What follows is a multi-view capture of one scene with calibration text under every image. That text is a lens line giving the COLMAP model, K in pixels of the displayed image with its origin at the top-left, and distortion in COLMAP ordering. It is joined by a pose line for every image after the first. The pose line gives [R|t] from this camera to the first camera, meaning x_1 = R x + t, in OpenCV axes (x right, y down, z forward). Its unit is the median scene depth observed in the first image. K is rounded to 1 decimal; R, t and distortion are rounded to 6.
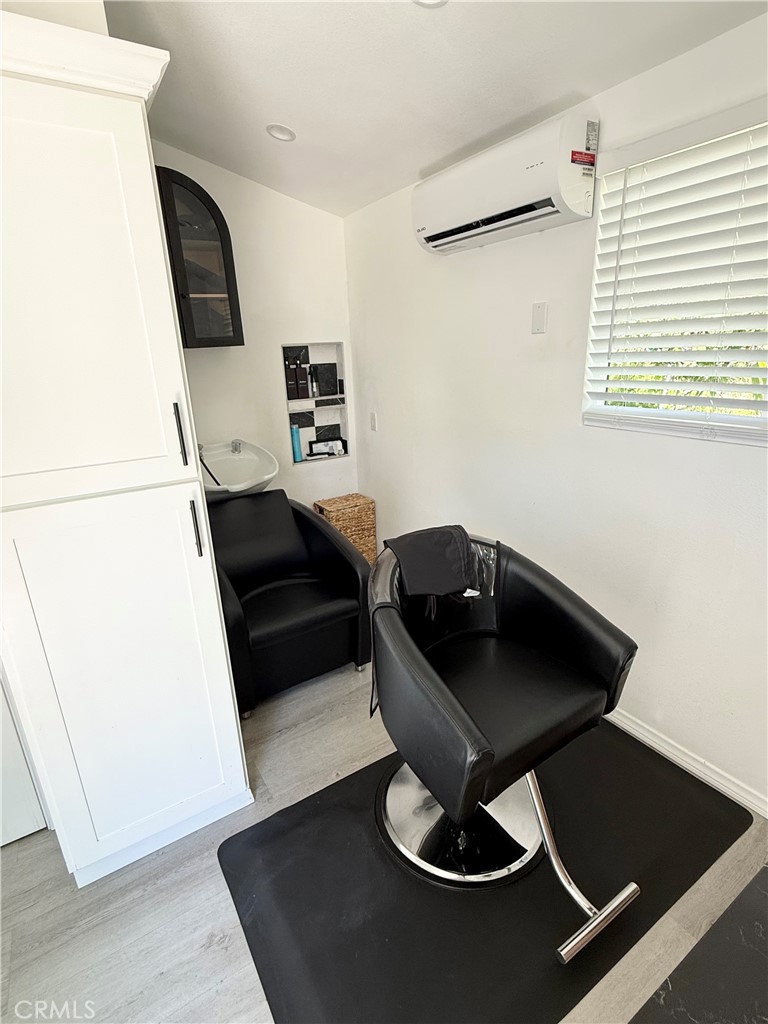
lens RADIAL K [[510.3, 0, 384.0], [0, 510.3, 512.0], [0, 0, 1]] dist [-0.004265, -0.001177]
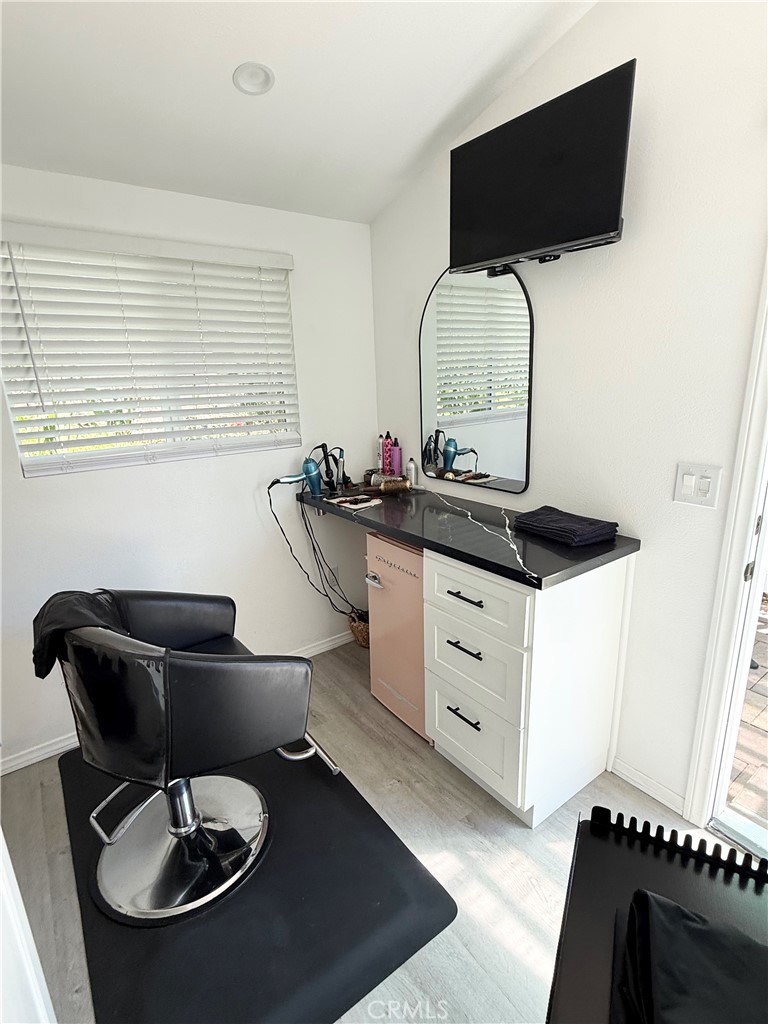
lens RADIAL K [[510.3, 0, 384.0], [0, 510.3, 512.0], [0, 0, 1]] dist [-0.004265, -0.001177]
pose [[-0.071250, -0.218739, 0.973179, -0.746933], [0.343994, 0.910413, 0.229817, -0.114879], [-0.936265, 0.351142, 0.010378, 0.415712]]
